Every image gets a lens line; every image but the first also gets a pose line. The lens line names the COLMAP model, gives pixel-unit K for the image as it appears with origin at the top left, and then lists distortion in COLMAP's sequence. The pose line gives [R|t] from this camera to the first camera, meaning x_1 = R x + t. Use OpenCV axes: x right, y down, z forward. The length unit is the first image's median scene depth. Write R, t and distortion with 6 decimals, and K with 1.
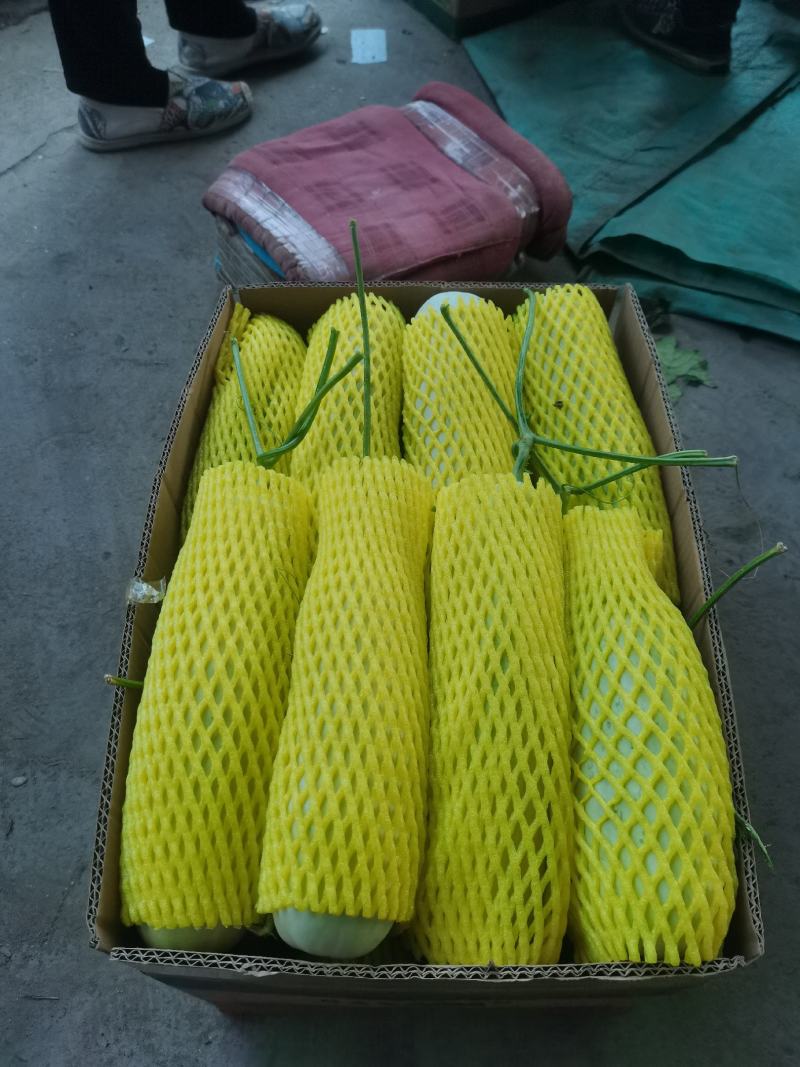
lens RADIAL K [[837.0, 0, 400.0], [0, 837.0, 533.5], [0, 0, 1]] dist [0.035084, -0.038713]
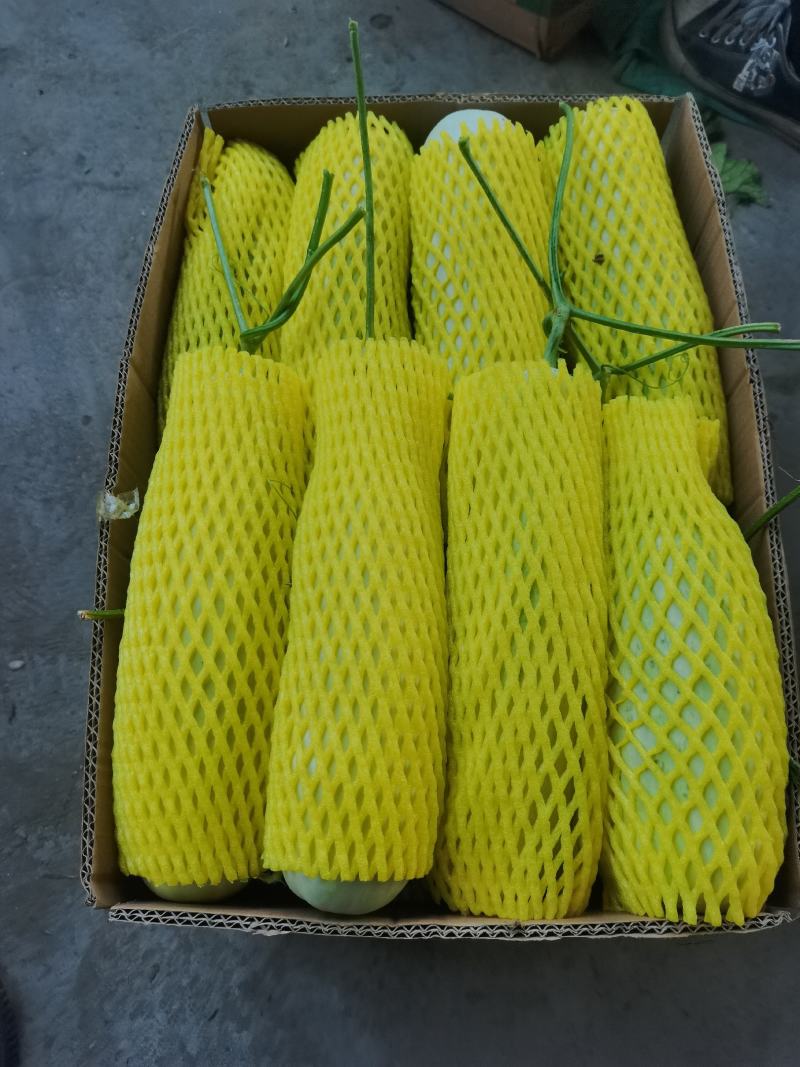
lens RADIAL K [[840.2, 0, 400.0], [0, 840.2, 533.5], [0, 0, 1]] dist [0.026308, -0.020018]
pose [[0.999849, -0.014417, -0.009708, -0.004841], [0.016228, 0.974354, 0.224437, -0.100408], [0.006223, -0.224560, 0.974440, 0.156291]]
